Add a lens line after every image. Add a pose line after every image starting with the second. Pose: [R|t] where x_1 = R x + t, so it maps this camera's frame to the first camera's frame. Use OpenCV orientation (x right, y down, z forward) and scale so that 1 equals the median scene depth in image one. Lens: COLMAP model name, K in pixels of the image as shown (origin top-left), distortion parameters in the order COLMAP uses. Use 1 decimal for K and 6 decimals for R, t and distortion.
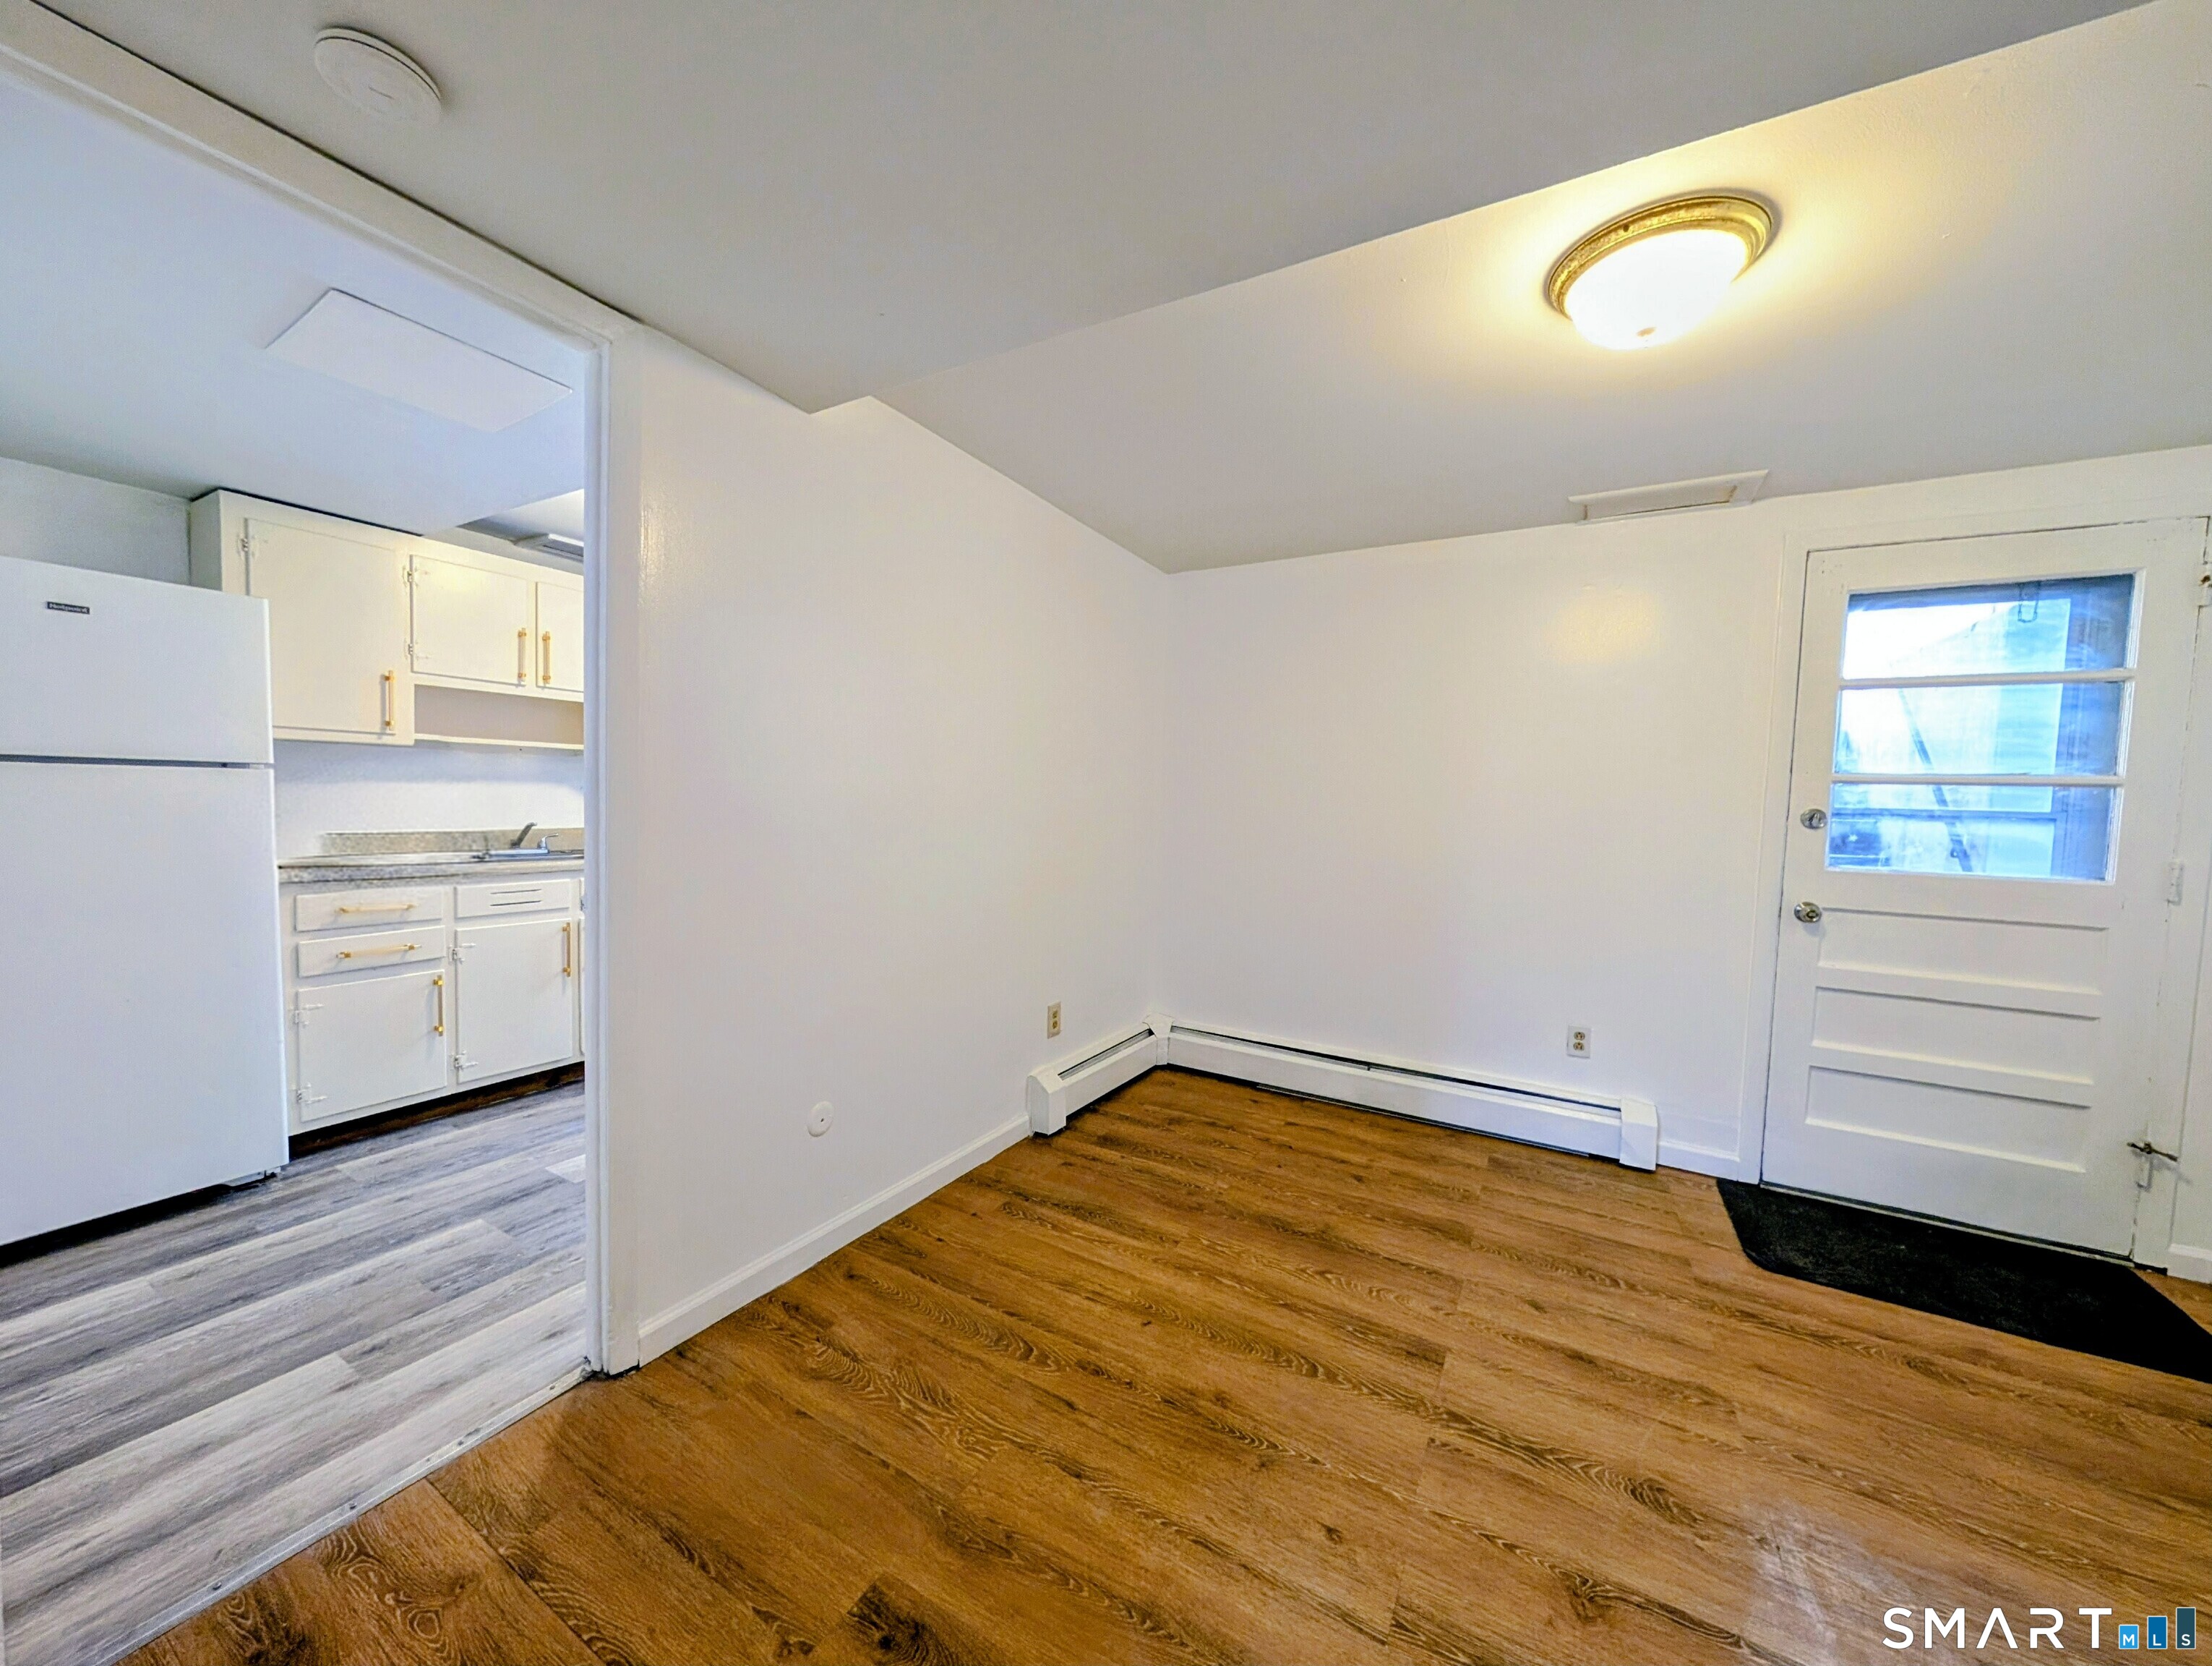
lens RADIAL K [[805.3, 0, 1117.9], [0, 805.3, 831.4], [0, 0, 1]] dist [0.000128, -0.000103]
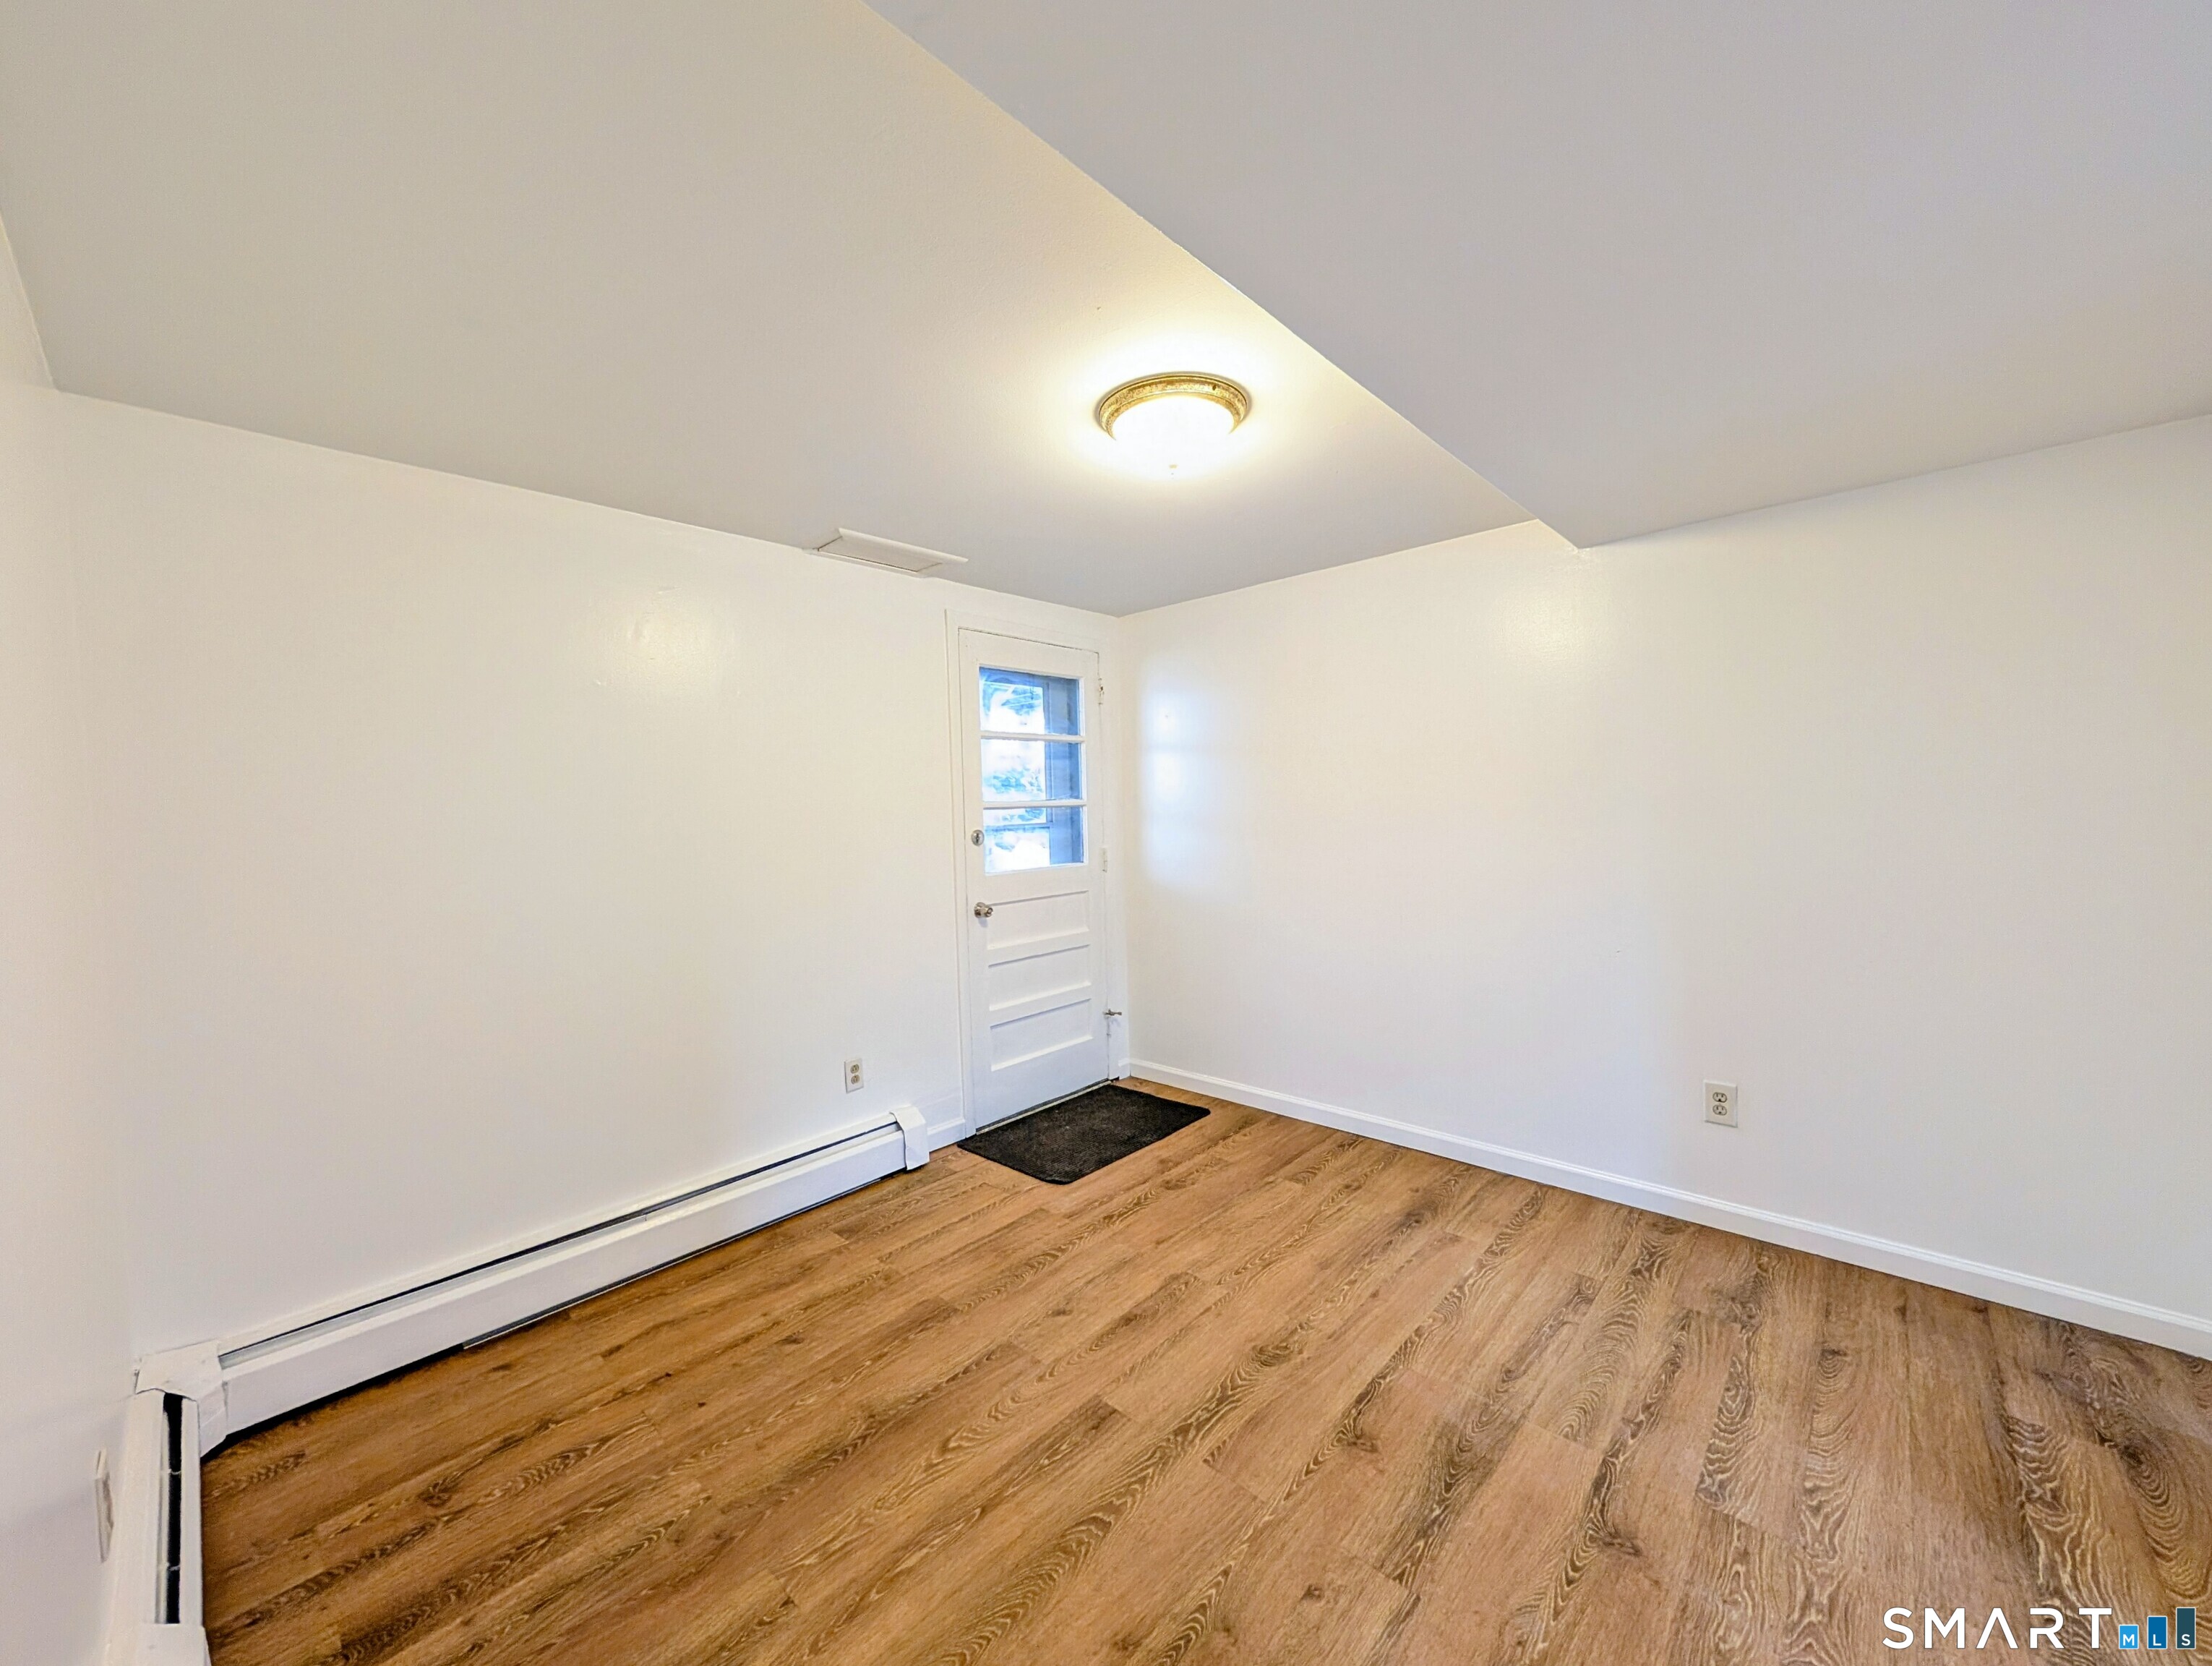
lens RADIAL K [[805.3, 0, 1160.2], [0, 805.3, 832.0], [0, 0, 1]] dist [0.000128, -0.000103]
pose [[0.226545, -0.063541, 0.971926, -0.335903], [0.075354, 0.996022, 0.047552, -0.066175], [-0.971081, 0.062465, 0.230432, 0.433284]]
